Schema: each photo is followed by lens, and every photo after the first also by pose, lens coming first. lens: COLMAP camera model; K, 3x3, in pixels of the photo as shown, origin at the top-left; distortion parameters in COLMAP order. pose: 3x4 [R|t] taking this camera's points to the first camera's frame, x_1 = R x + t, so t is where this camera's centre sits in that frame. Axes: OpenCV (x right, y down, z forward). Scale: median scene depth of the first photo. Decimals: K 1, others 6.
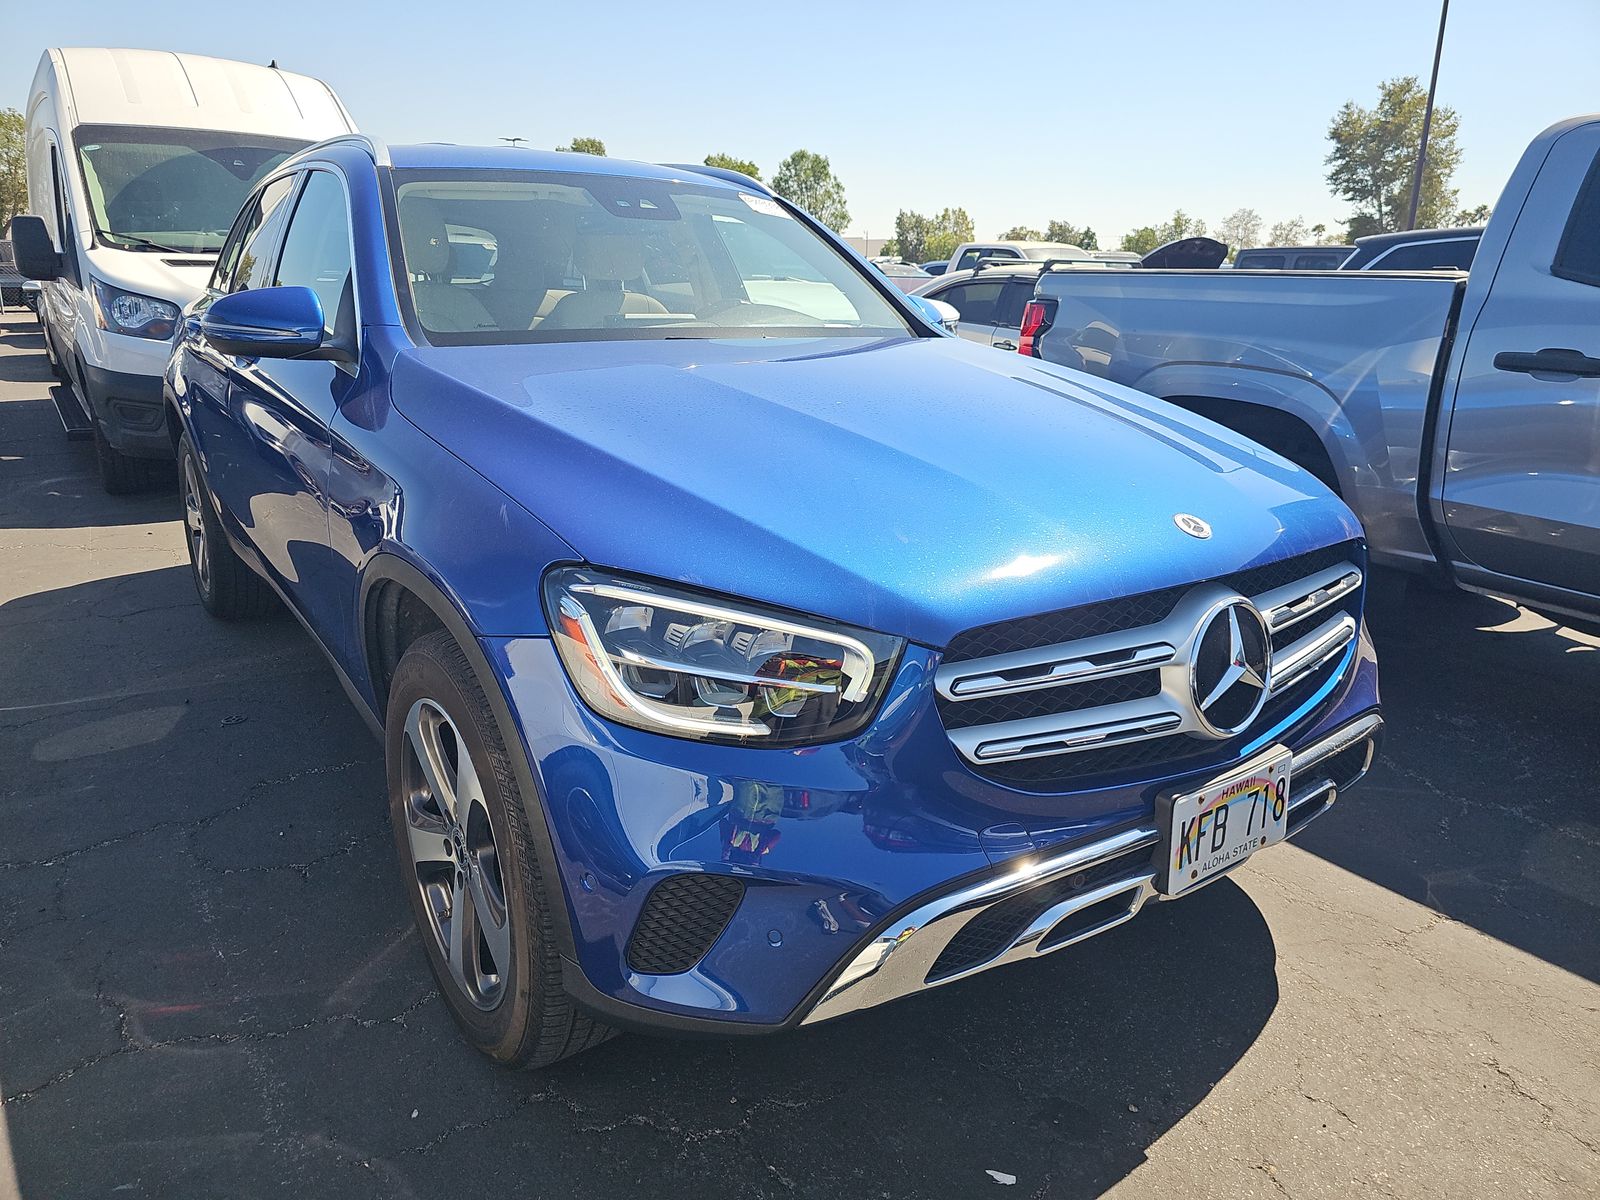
lens RADIAL K [[1071.3, 0, 818.5], [0, 1071.3, 554.1], [0, 0, 1]] dist [0.084367, -0.115279]
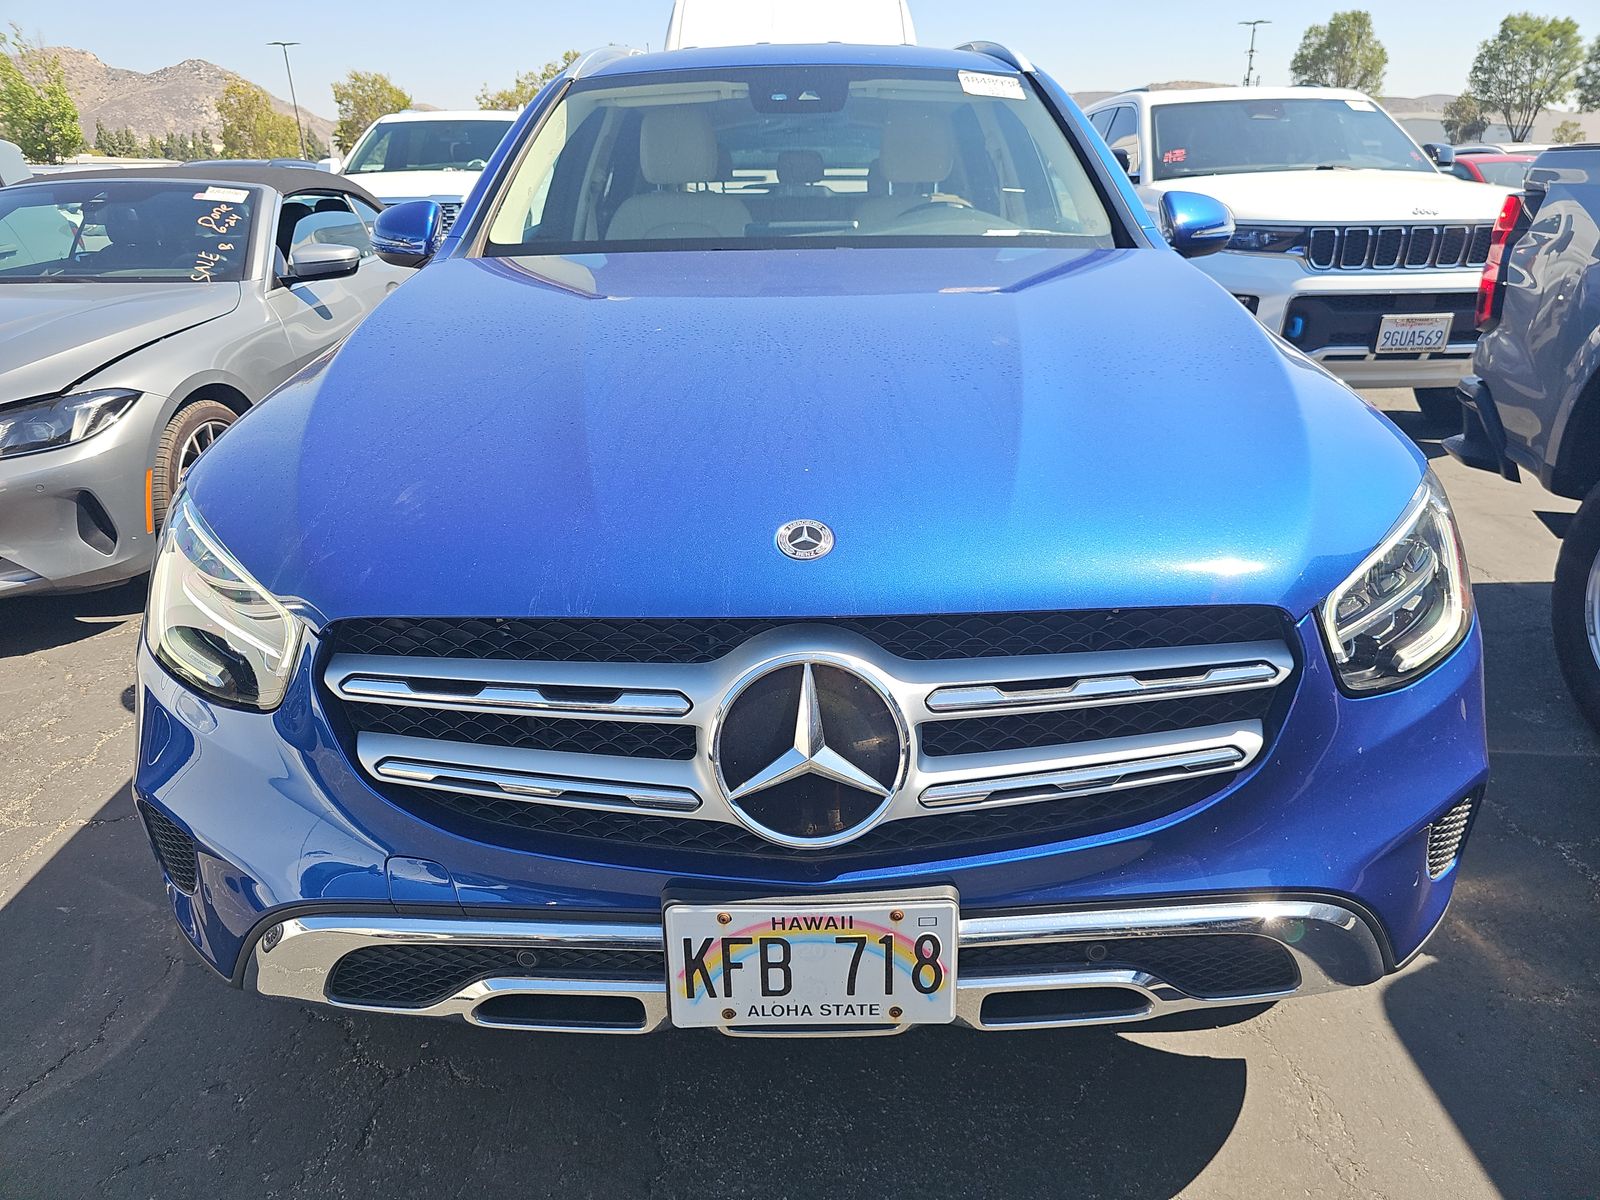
lens RADIAL K [[1071.3, 0, 818.5], [0, 1071.3, 554.1], [0, 0, 1]] dist [0.084367, -0.115279]
pose [[0.803897, 0.168169, -0.570499, 0.760081], [-0.119347, 0.985295, 0.122268, -0.103336], [0.582671, -0.030203, 0.812146, 0.459792]]
